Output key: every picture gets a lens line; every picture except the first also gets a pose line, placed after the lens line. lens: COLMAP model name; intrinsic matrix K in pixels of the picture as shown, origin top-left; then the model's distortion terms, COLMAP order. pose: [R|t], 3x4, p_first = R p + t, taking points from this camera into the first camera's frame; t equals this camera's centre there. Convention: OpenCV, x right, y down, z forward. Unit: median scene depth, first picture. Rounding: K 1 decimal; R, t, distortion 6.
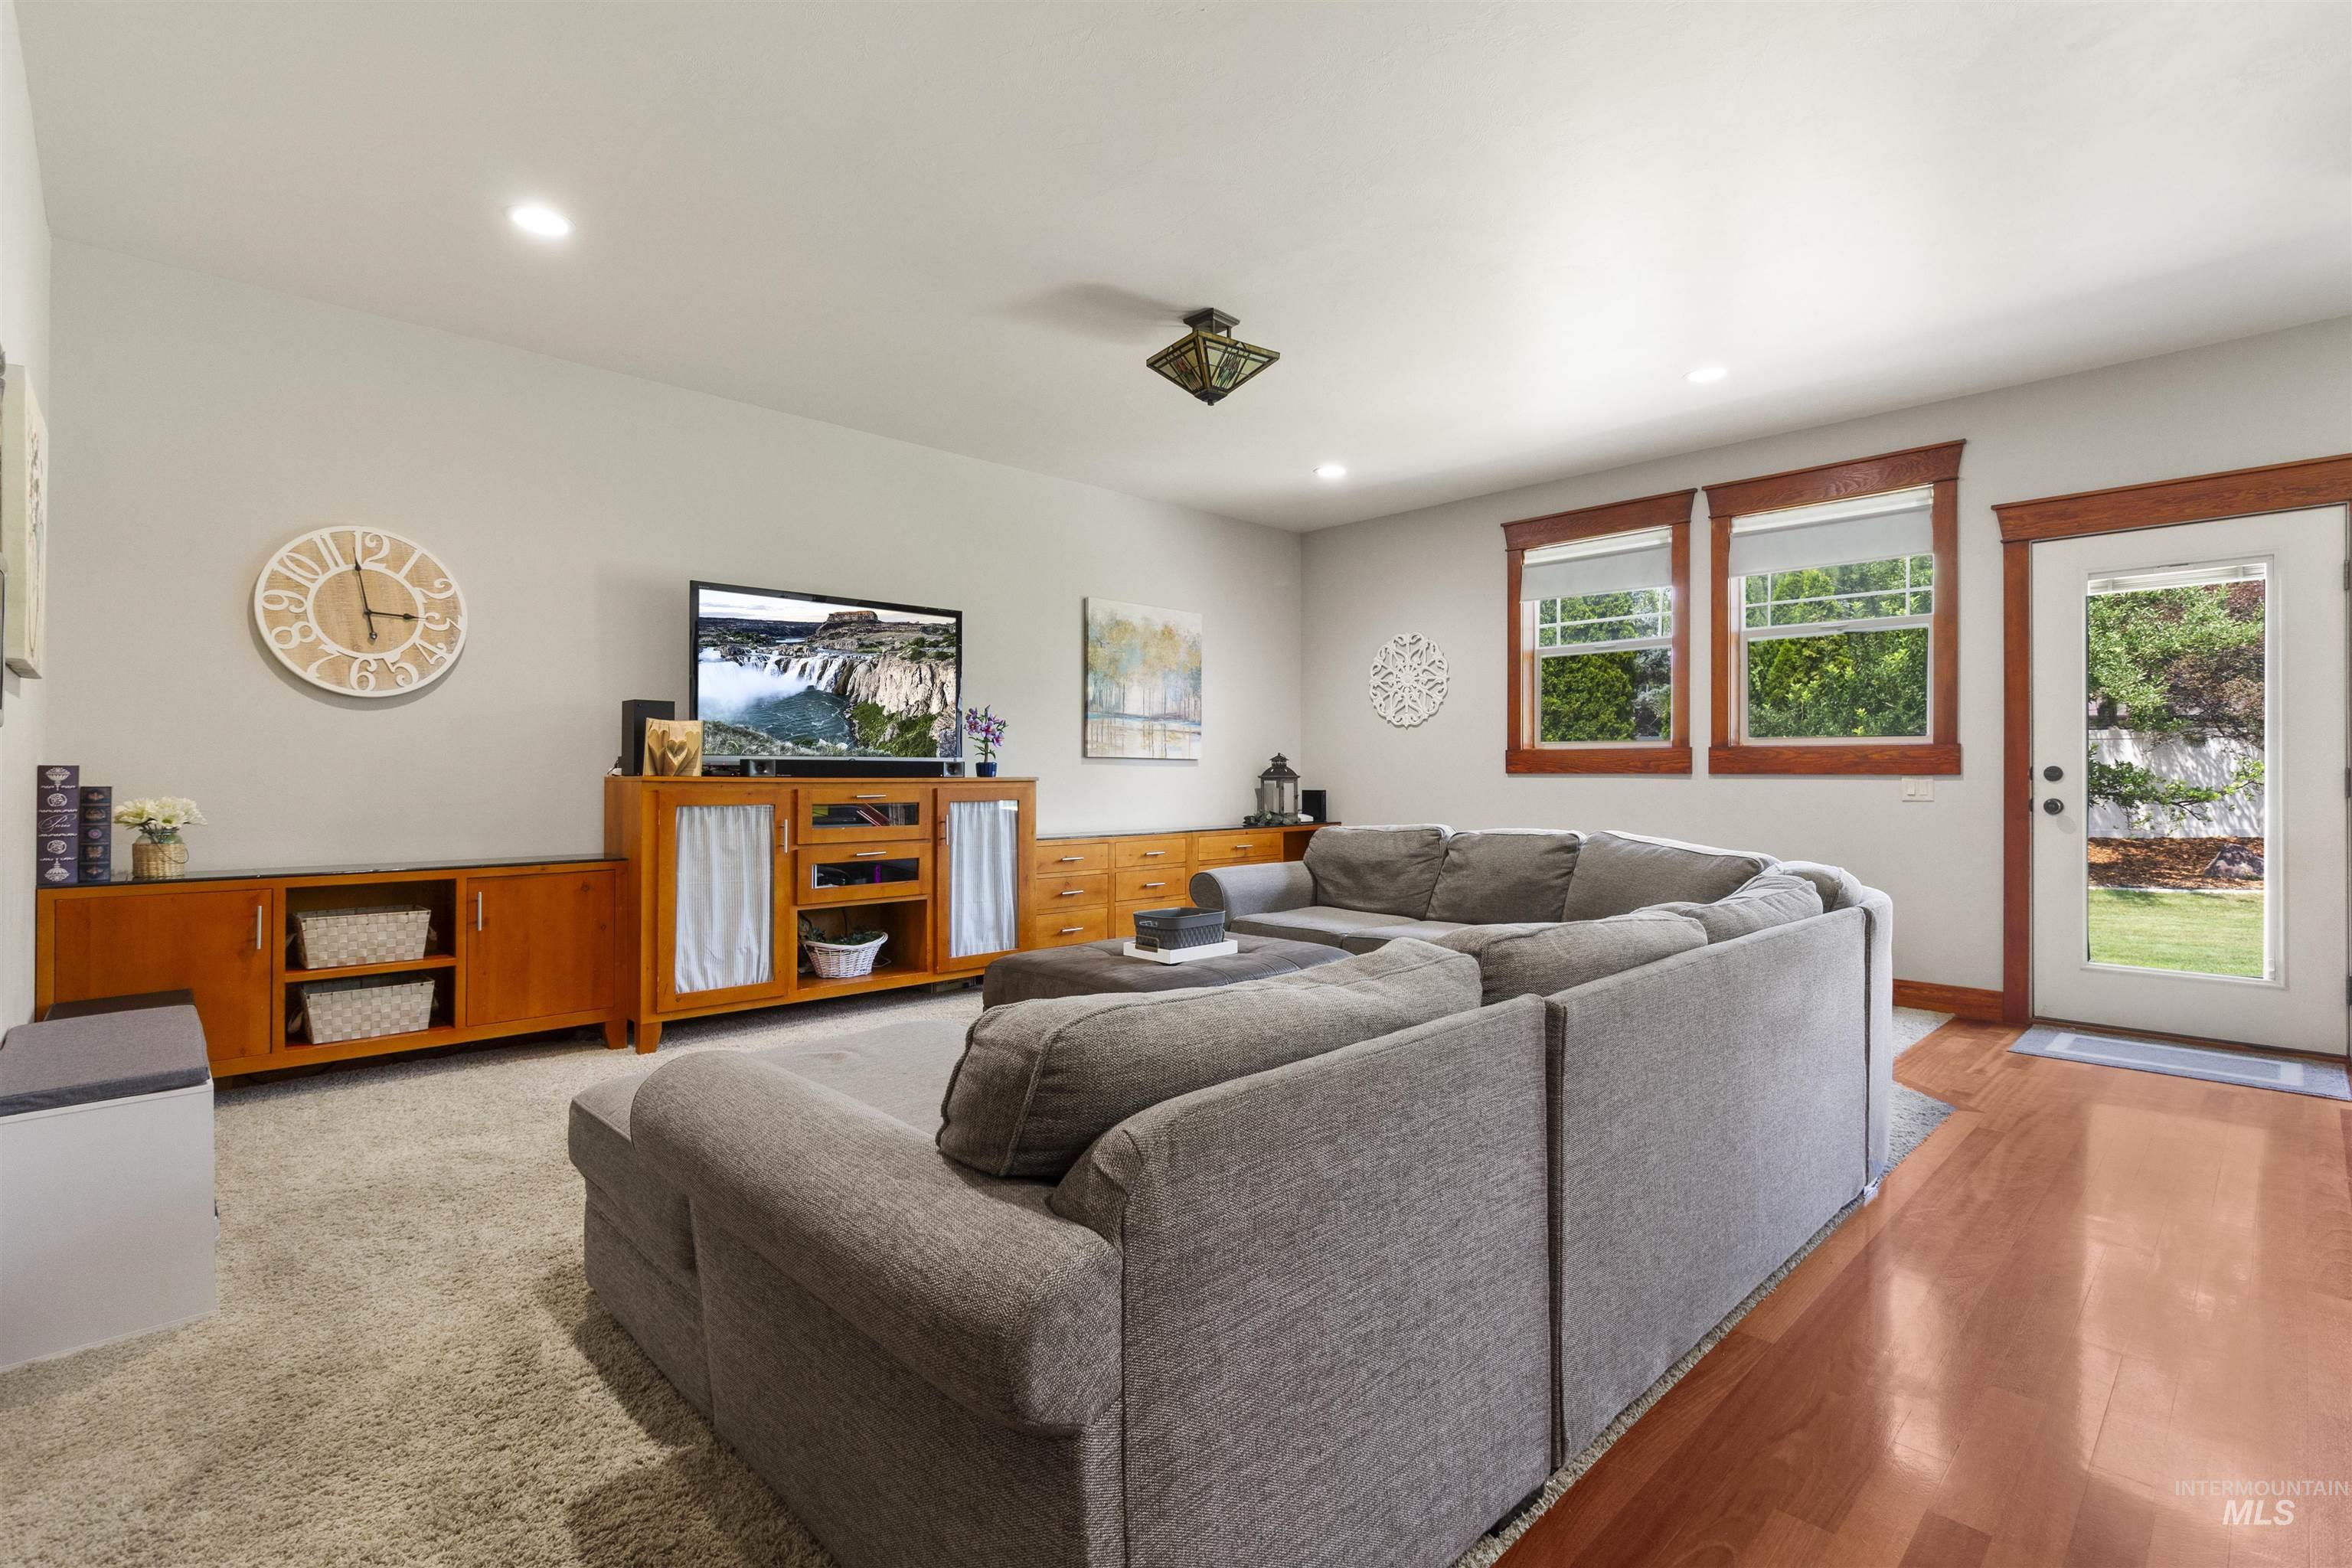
lens RADIAL K [[1079.5, 0, 1184.0], [0, 1079.5, 778.0], [0, 0, 1]] dist [0.000889, 0.000184]
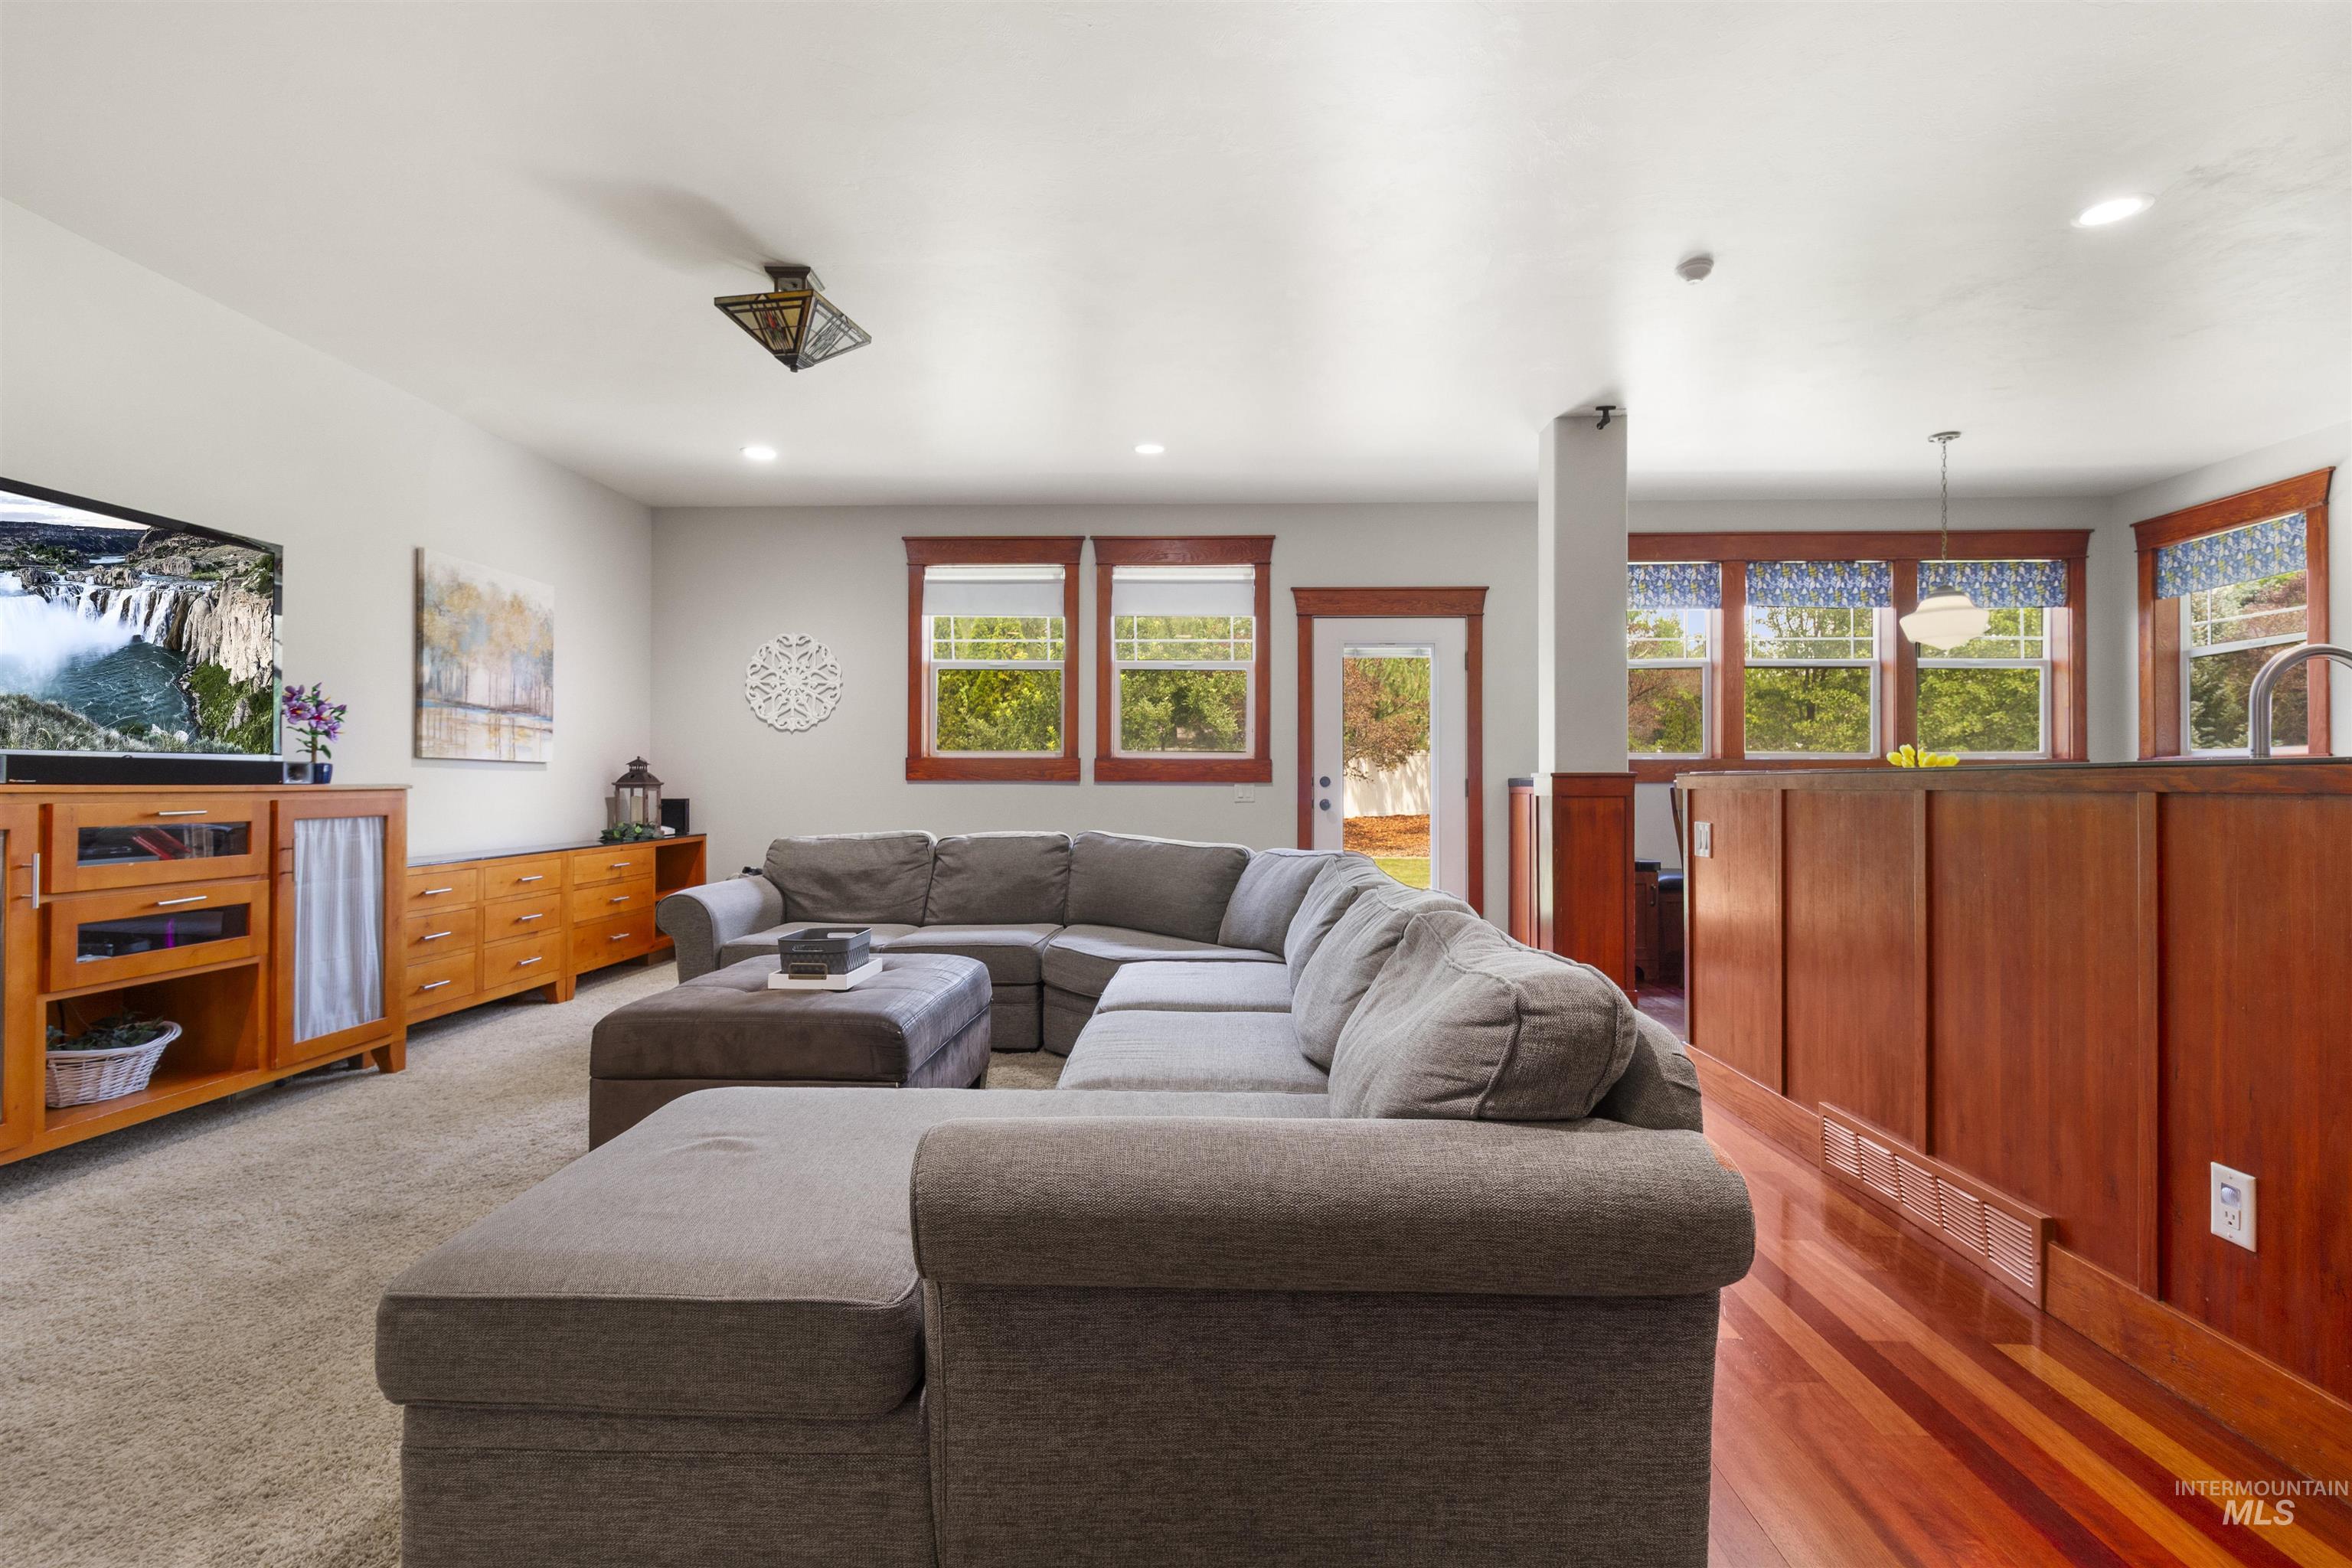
lens RADIAL K [[1080.8, 0, 1183.3], [0, 1080.8, 783.5], [0, 0, 1]] dist [0.001806, 0.000514]
pose [[0.717265, 0.000484, 0.696800, -0.270679], [0.000469, 0.999999, -0.001178, -0.000001], [-0.696800, 0.001171, 0.717264, 0.092085]]
